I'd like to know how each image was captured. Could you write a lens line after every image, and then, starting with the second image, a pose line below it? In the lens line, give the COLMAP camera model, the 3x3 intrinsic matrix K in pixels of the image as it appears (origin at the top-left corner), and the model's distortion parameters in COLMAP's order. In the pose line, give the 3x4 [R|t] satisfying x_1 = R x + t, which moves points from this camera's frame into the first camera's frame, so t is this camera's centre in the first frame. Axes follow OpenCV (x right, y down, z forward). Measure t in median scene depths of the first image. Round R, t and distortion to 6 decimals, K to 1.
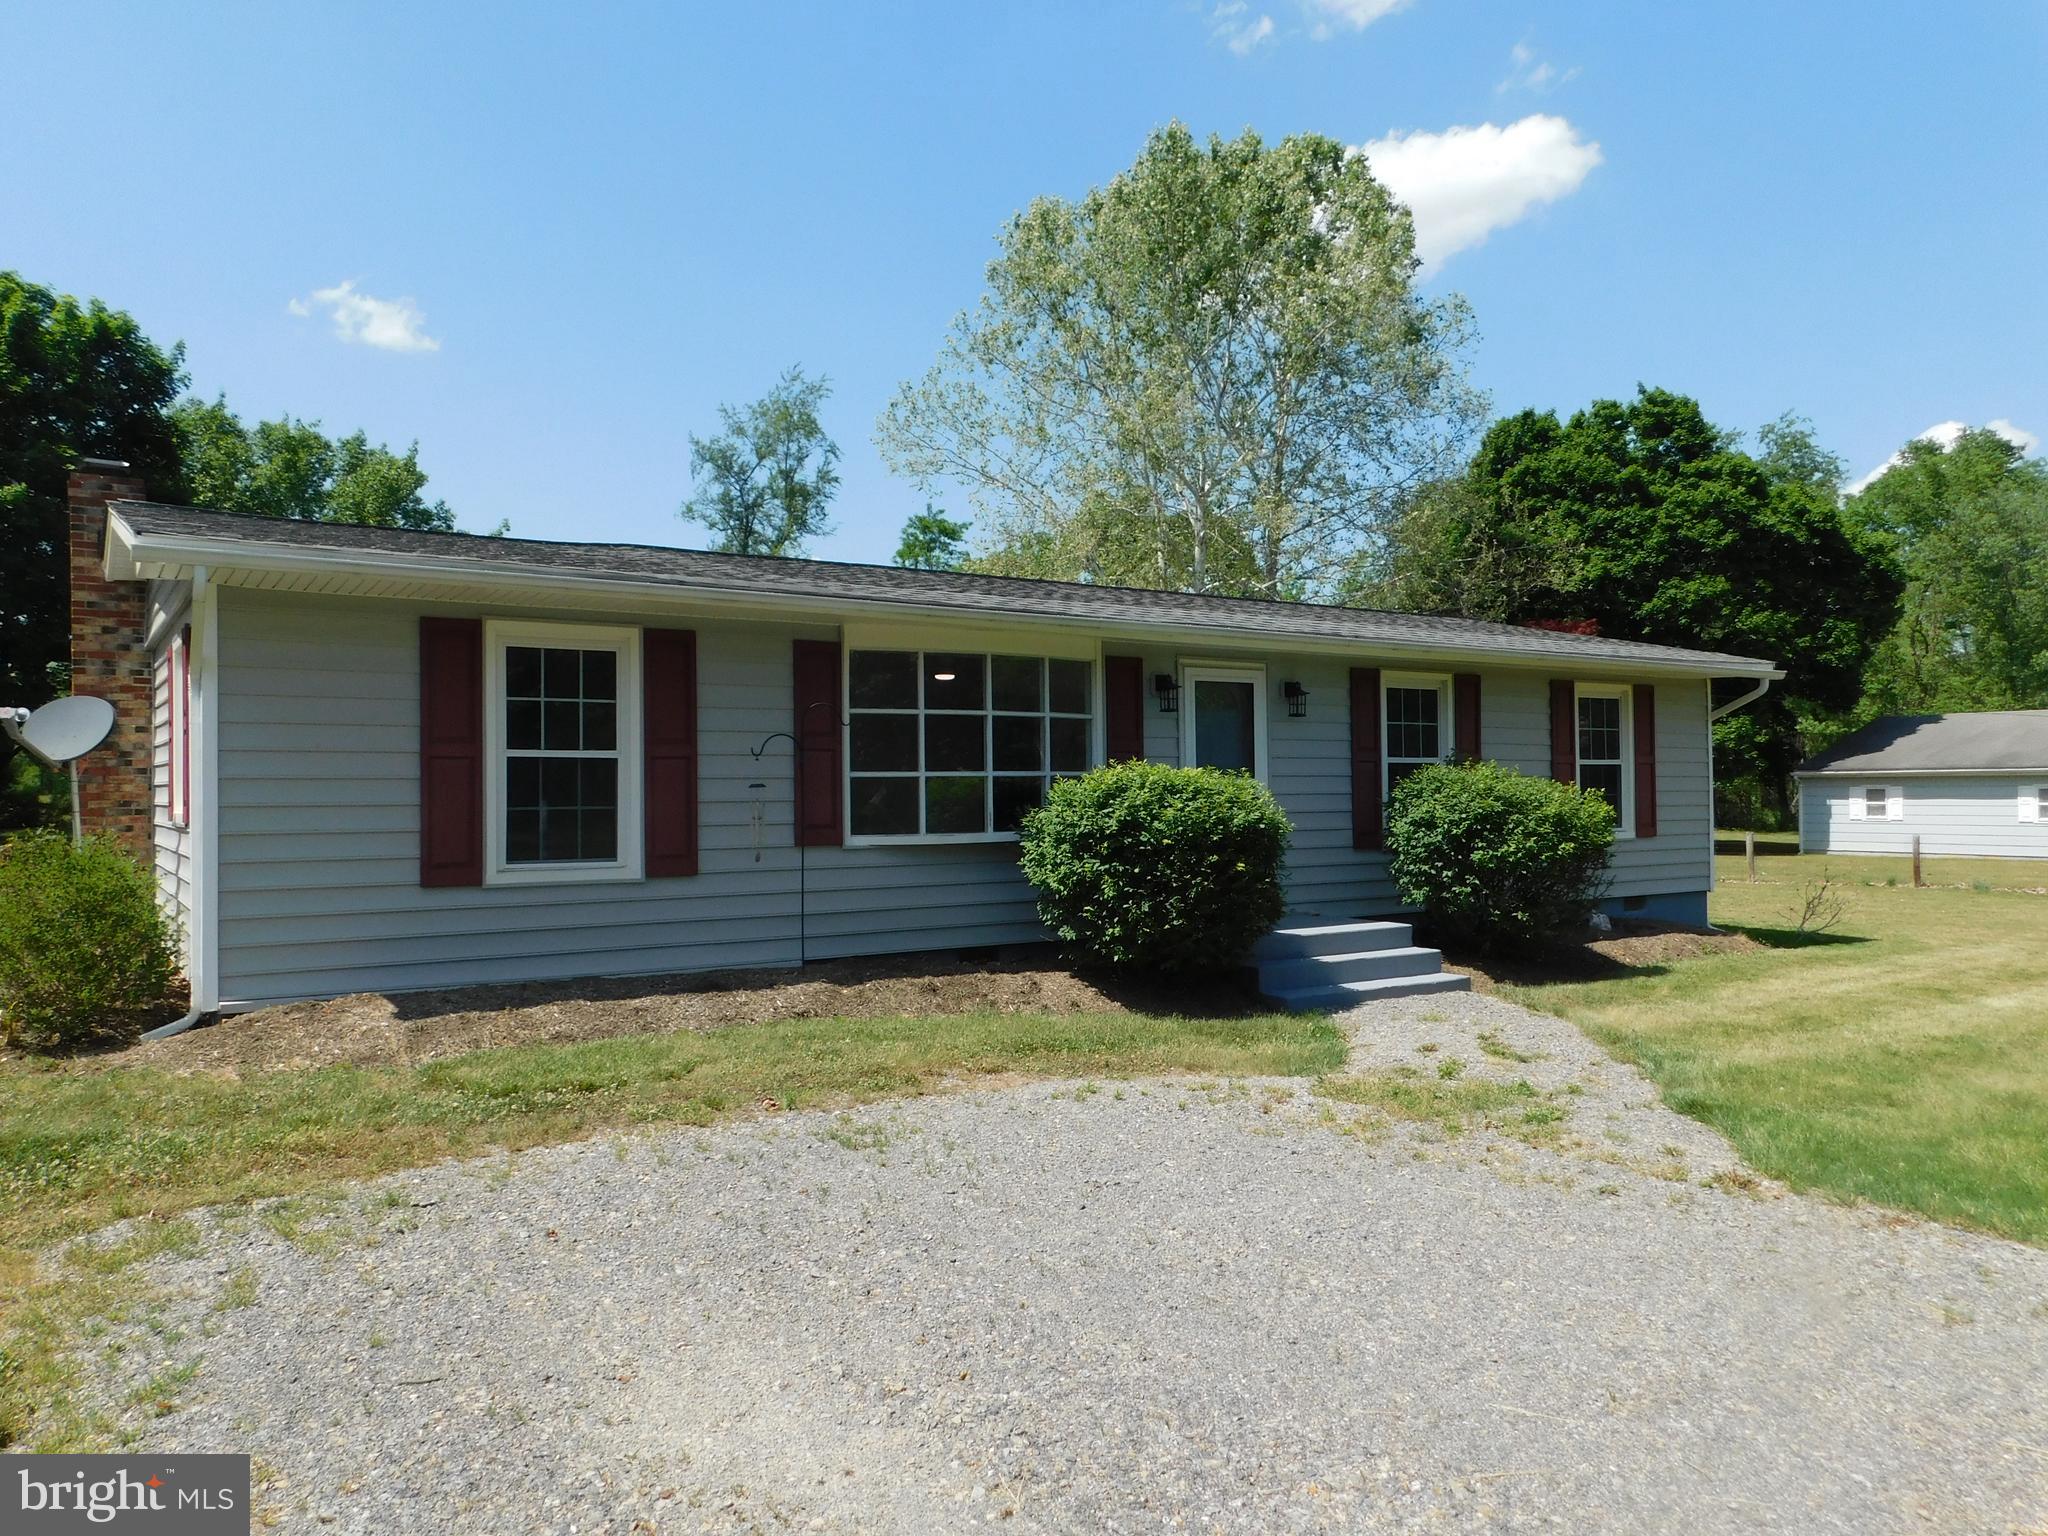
lens RADIAL K [[1466.5, 0, 976.8], [0, 1466.5, 773.9], [0, 0, 1]] dist [-0.037500, 0.068935]
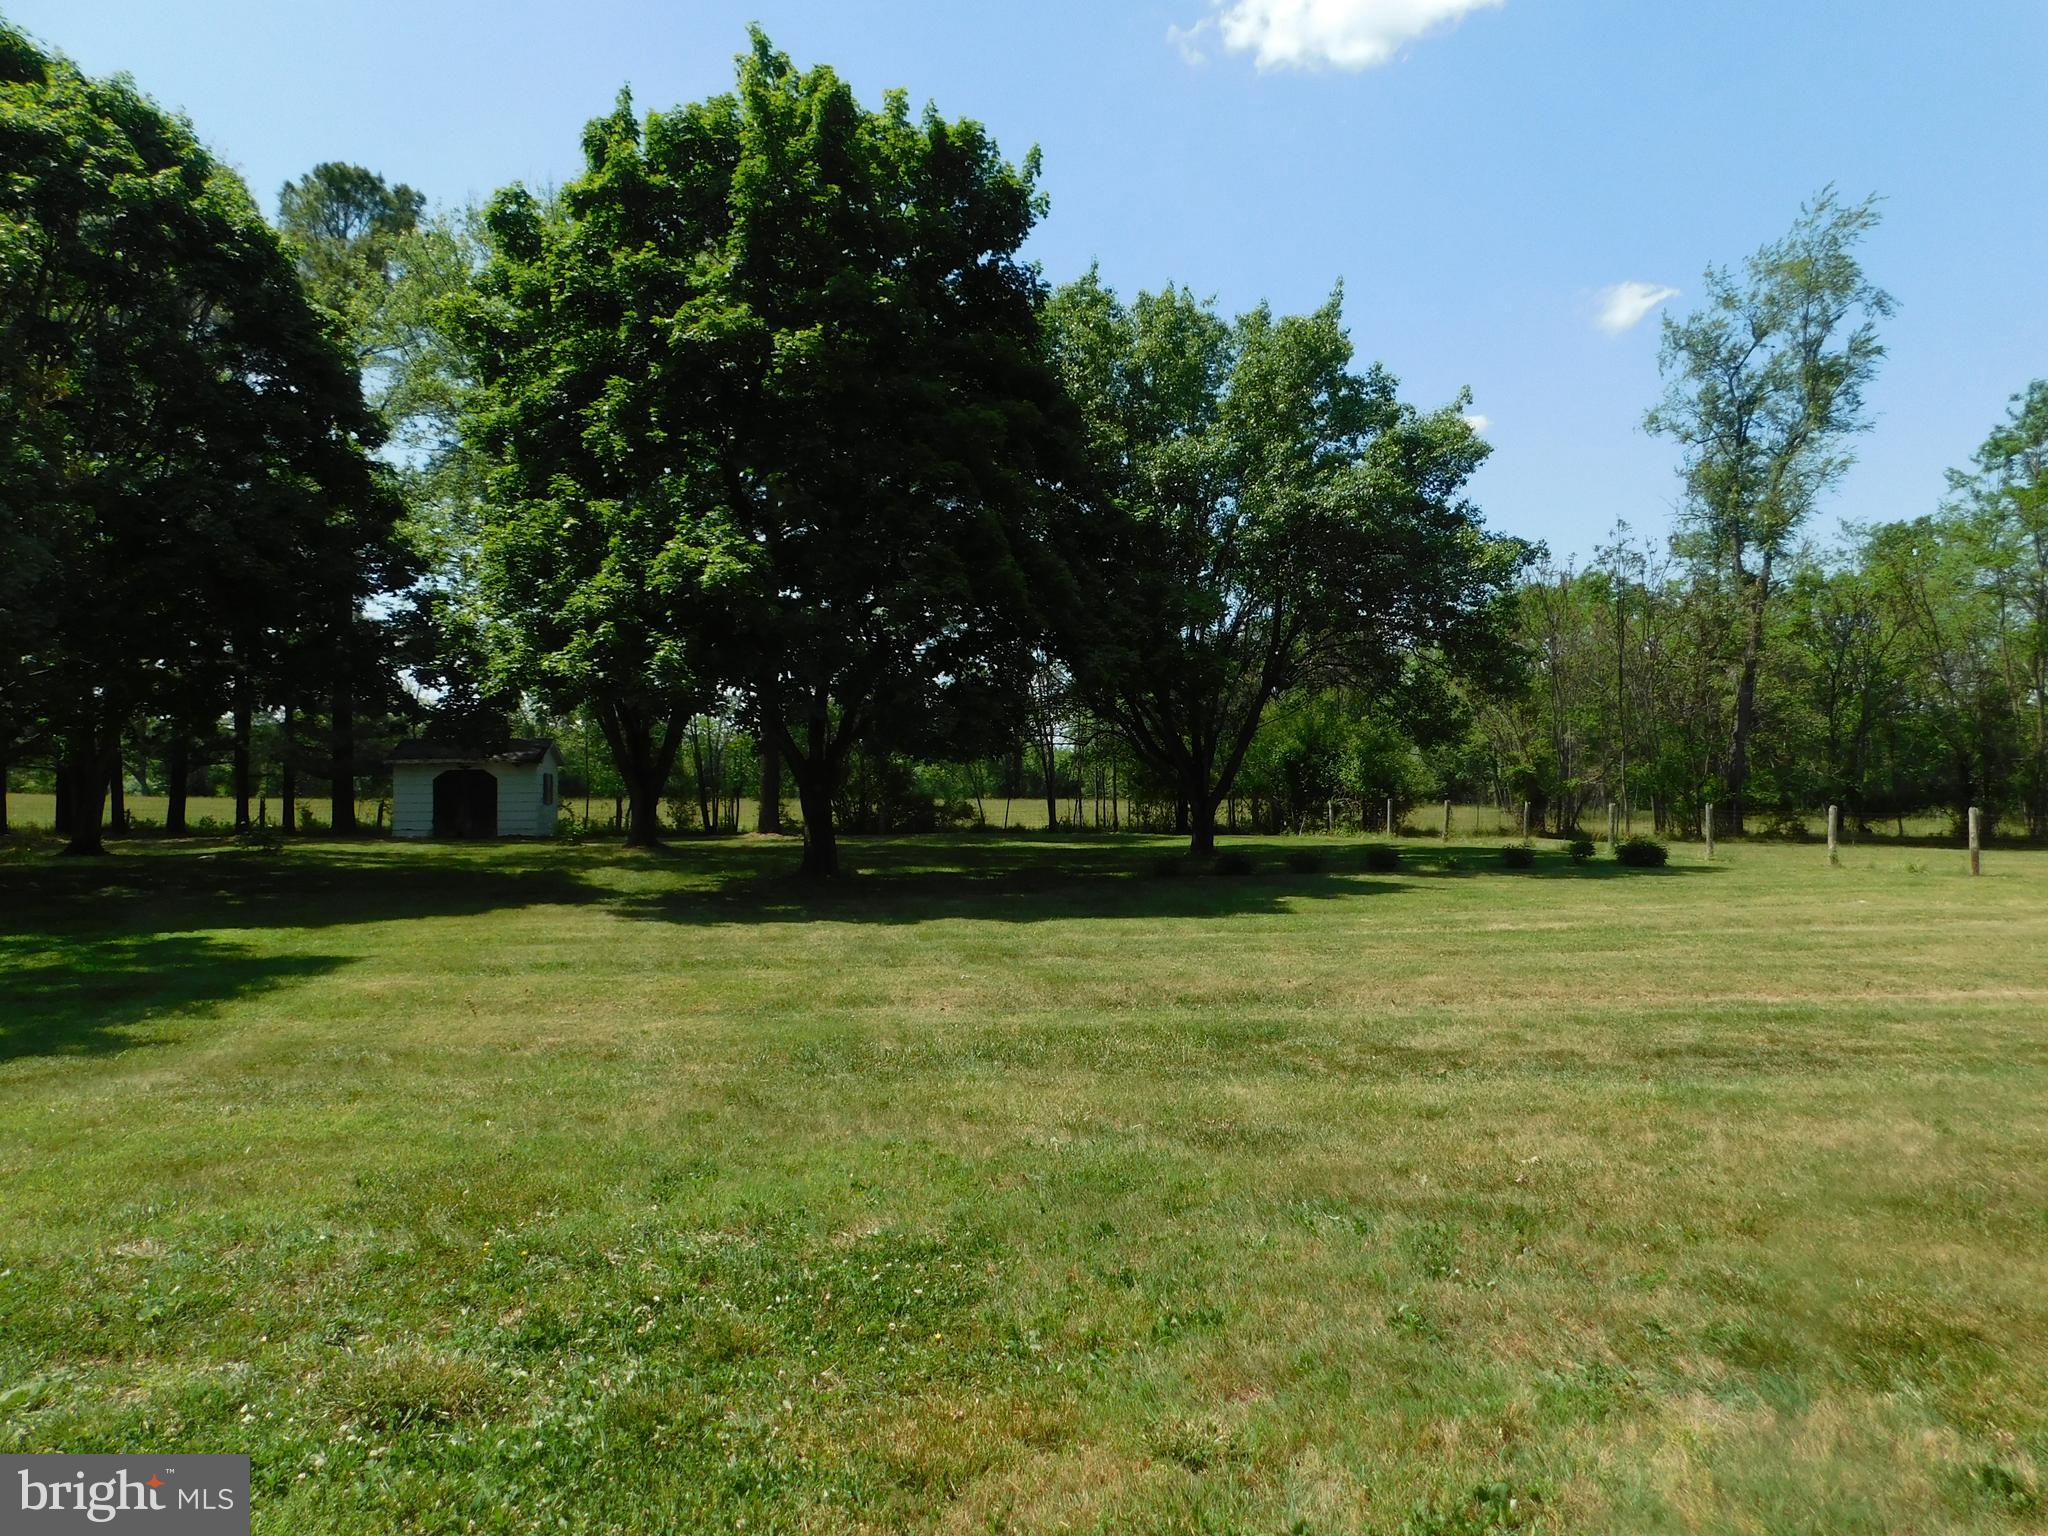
lens RADIAL K [[1431.5, 0, 1025.2], [0, 1431.5, 769.9], [0, 0, 1]] dist [-0.081277, 0.086145]
pose [[0.859183, -0.010307, -0.511565, -1.207299], [0.006290, 0.999934, -0.009583, 0.048026], [0.511630, 0.005016, 0.859191, 2.441629]]
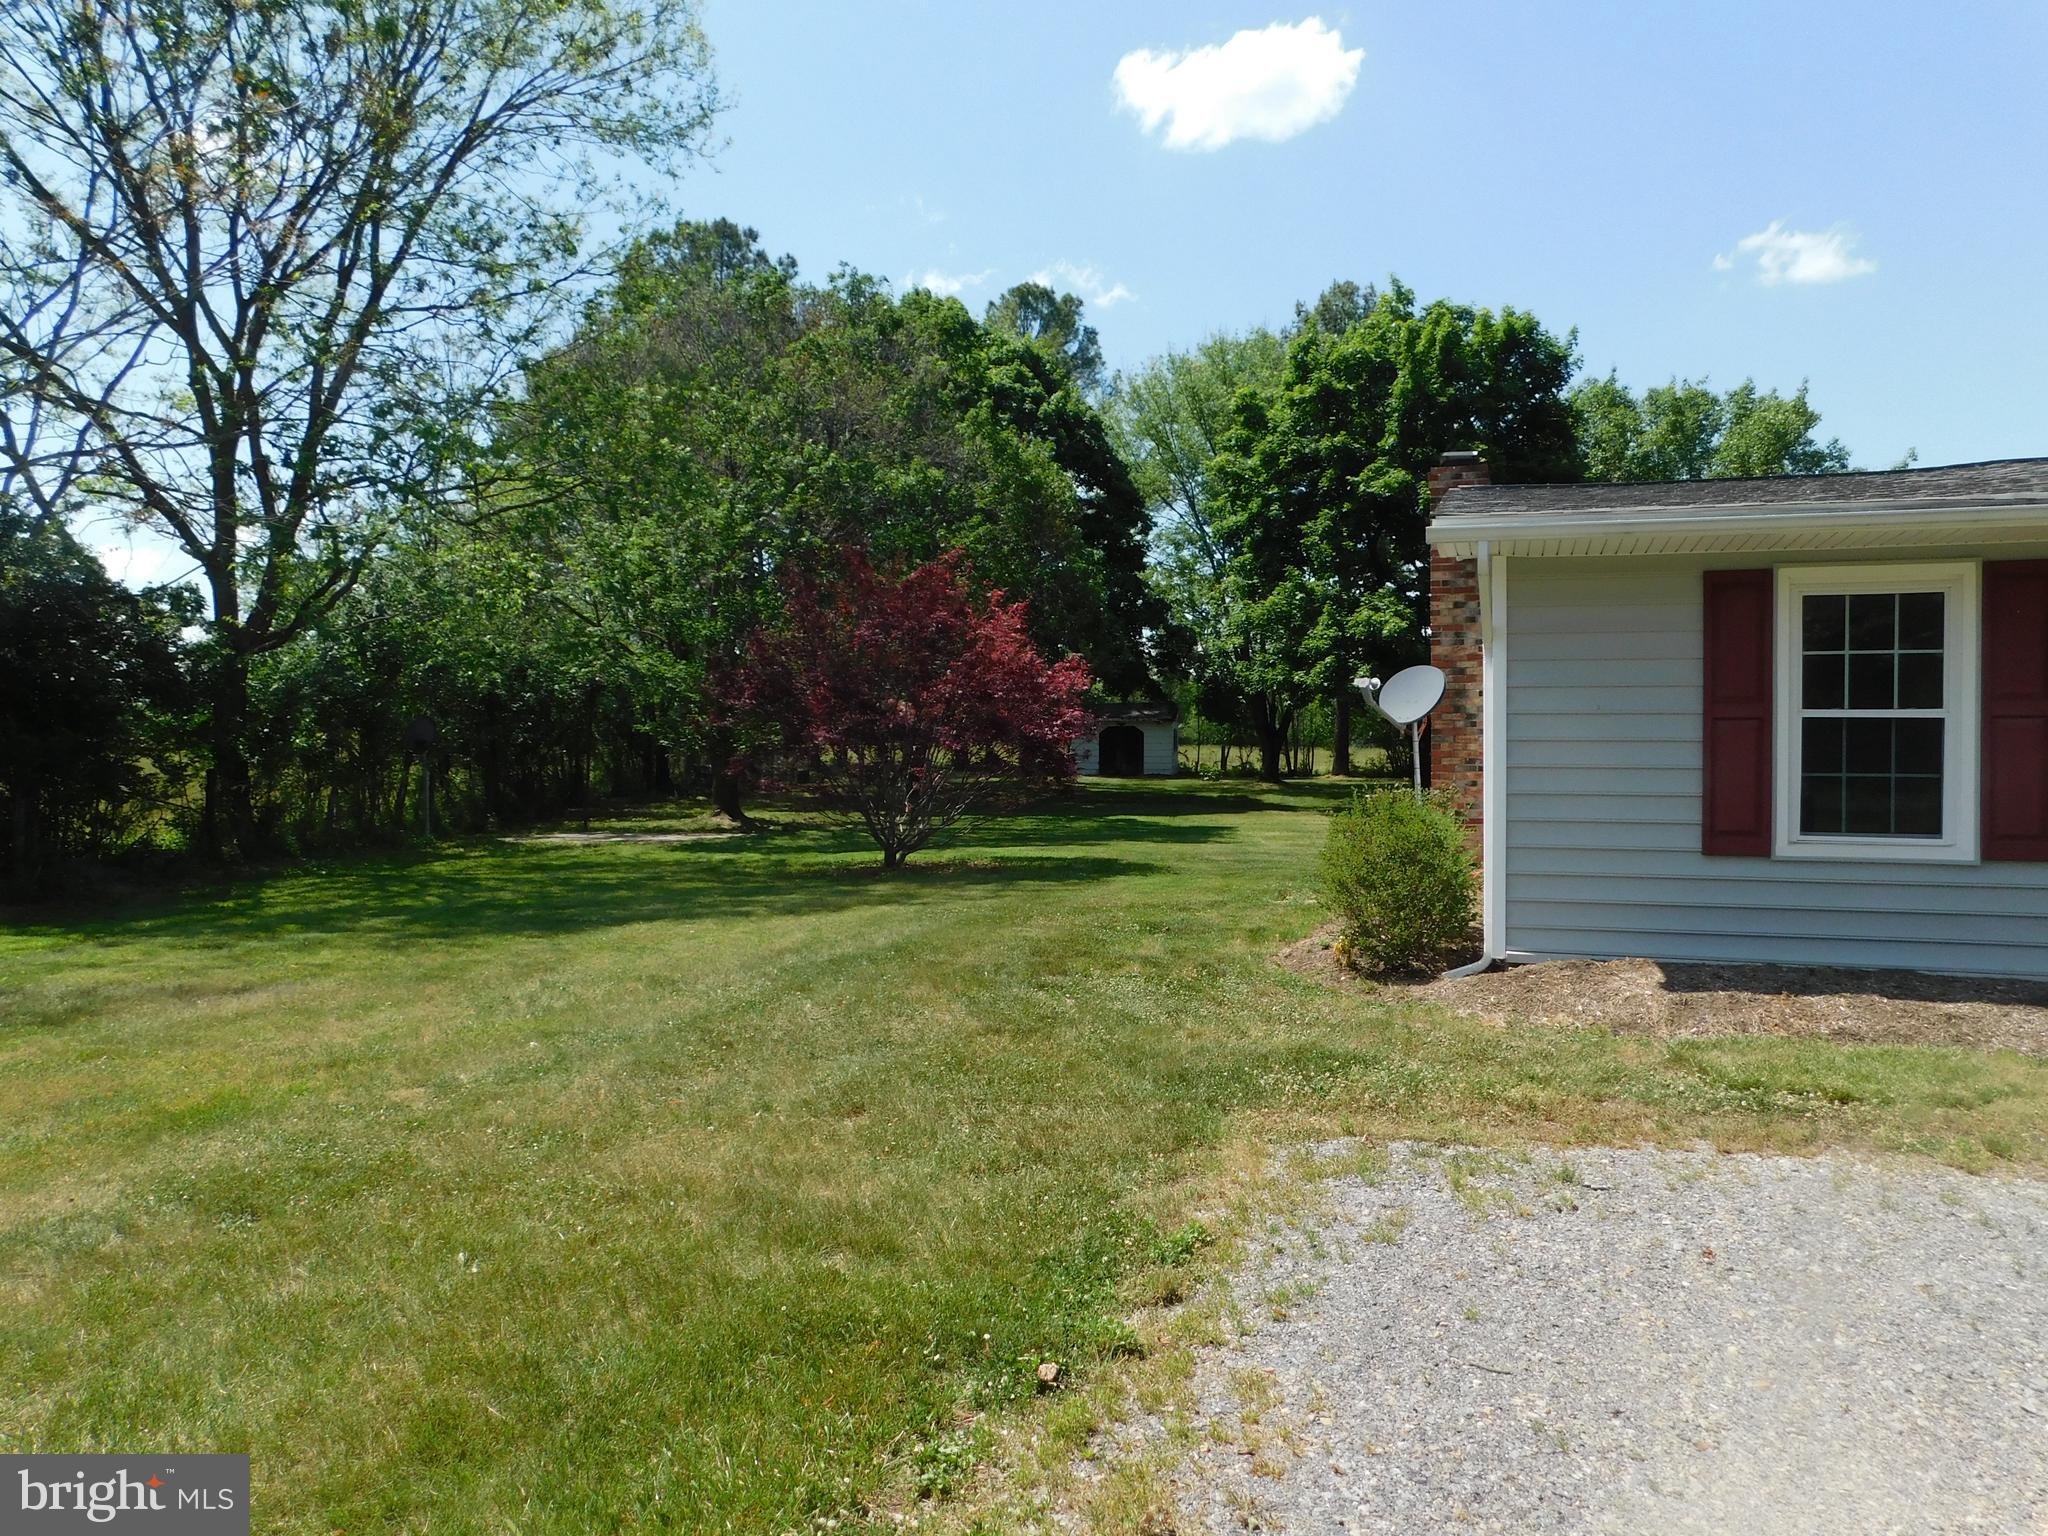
lens RADIAL K [[1449.0, 0, 1024.0], [0, 1449.0, 768.0], [0, 0, 1]] dist [-0.054416, 0.070373]
pose [[0.641377, 0.018635, -0.766999, 0.054311], [0.001427, 0.999674, 0.025481, -0.003734], [0.767224, -0.017437, 0.641142, 0.056704]]
